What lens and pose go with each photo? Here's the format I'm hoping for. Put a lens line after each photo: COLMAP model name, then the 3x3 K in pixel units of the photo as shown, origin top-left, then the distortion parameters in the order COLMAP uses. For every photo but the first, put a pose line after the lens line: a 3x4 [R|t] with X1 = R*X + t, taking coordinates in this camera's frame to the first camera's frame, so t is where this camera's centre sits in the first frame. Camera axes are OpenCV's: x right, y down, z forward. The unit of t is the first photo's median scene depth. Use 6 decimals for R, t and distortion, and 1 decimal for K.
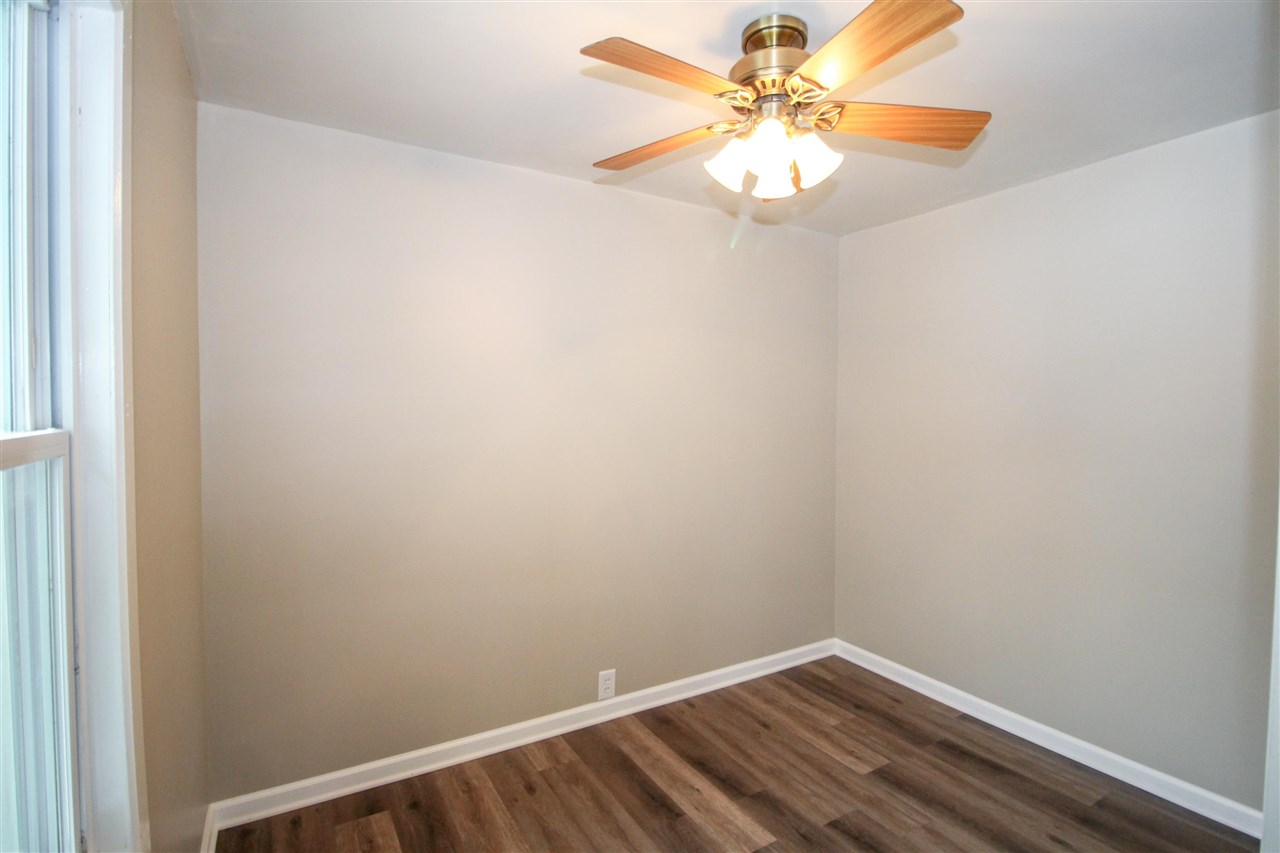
lens RADIAL K [[606.0, 0, 640.0], [0, 606.0, 426.5], [0, 0, 1]] dist [0.002326, -0.020959]
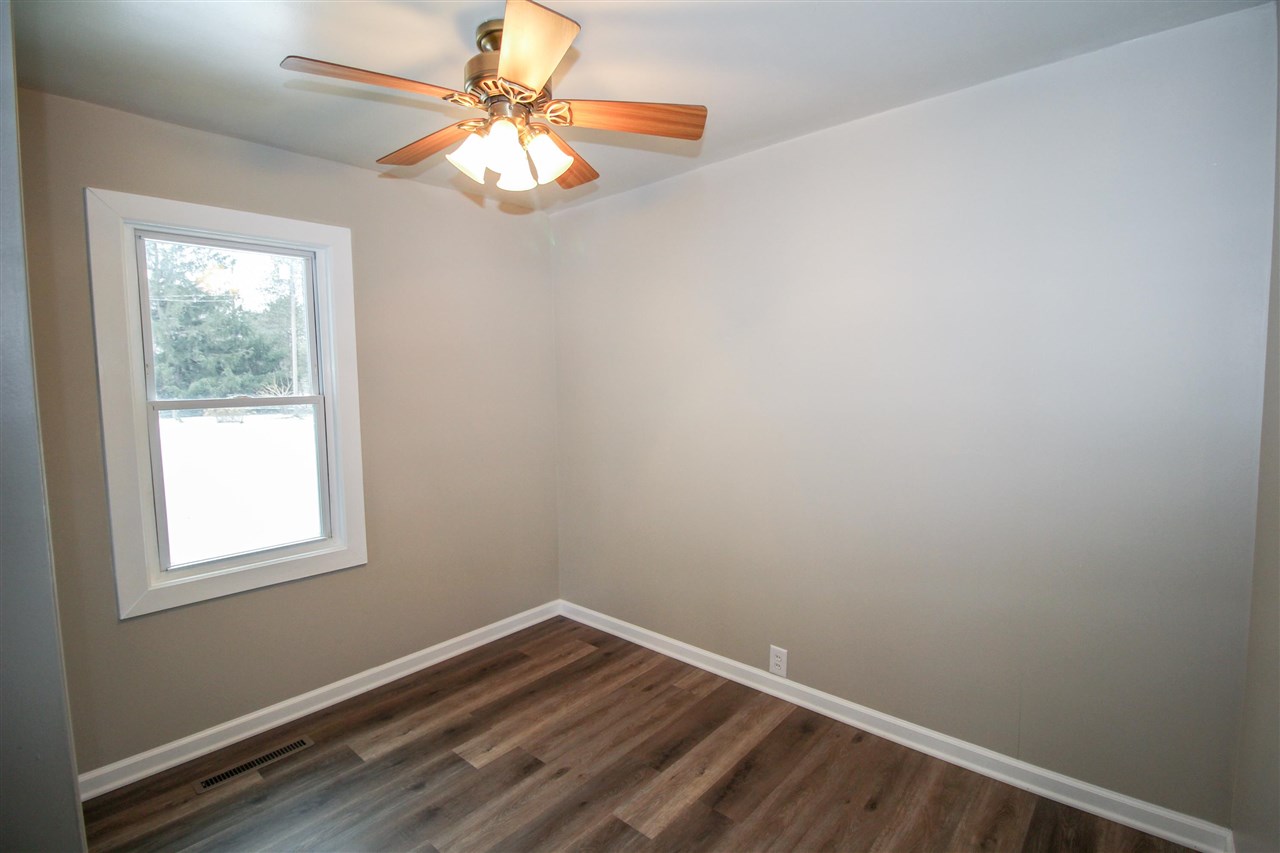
lens RADIAL K [[606.0, 0, 640.0], [0, 606.0, 426.5], [0, 0, 1]] dist [0.002326, -0.020959]
pose [[0.306232, 0.072885, -0.949163, 0.876659], [-0.011930, 0.997280, 0.072731, -0.003582], [0.951882, -0.010949, 0.306269, 0.595587]]
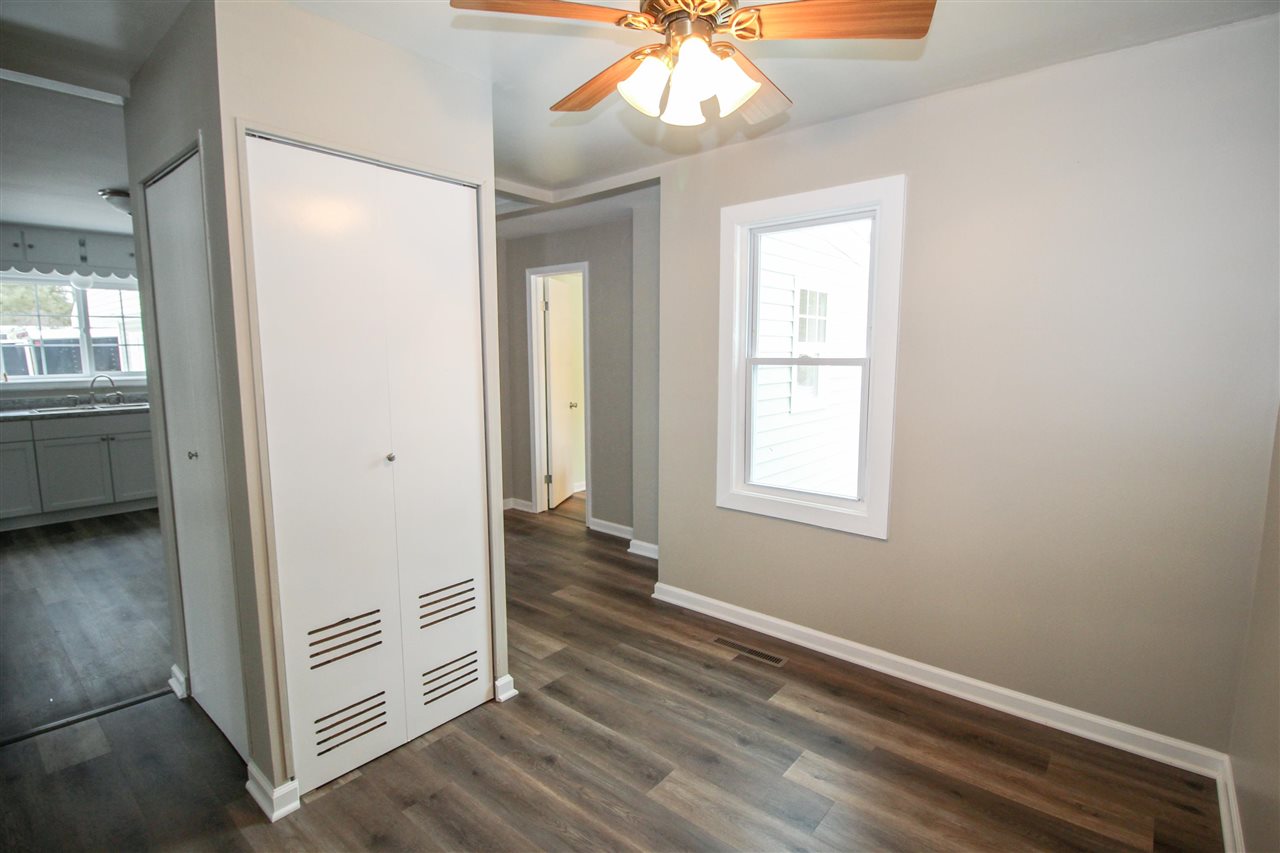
lens RADIAL K [[606.0, 0, 640.0], [0, 606.0, 426.5], [0, 0, 1]] dist [0.002326, -0.020959]
pose [[-0.945234, 0.041829, -0.323702, 0.387729], [-0.008638, 0.988201, 0.152921, -0.013630], [0.326279, 0.147342, -0.933720, 1.293840]]
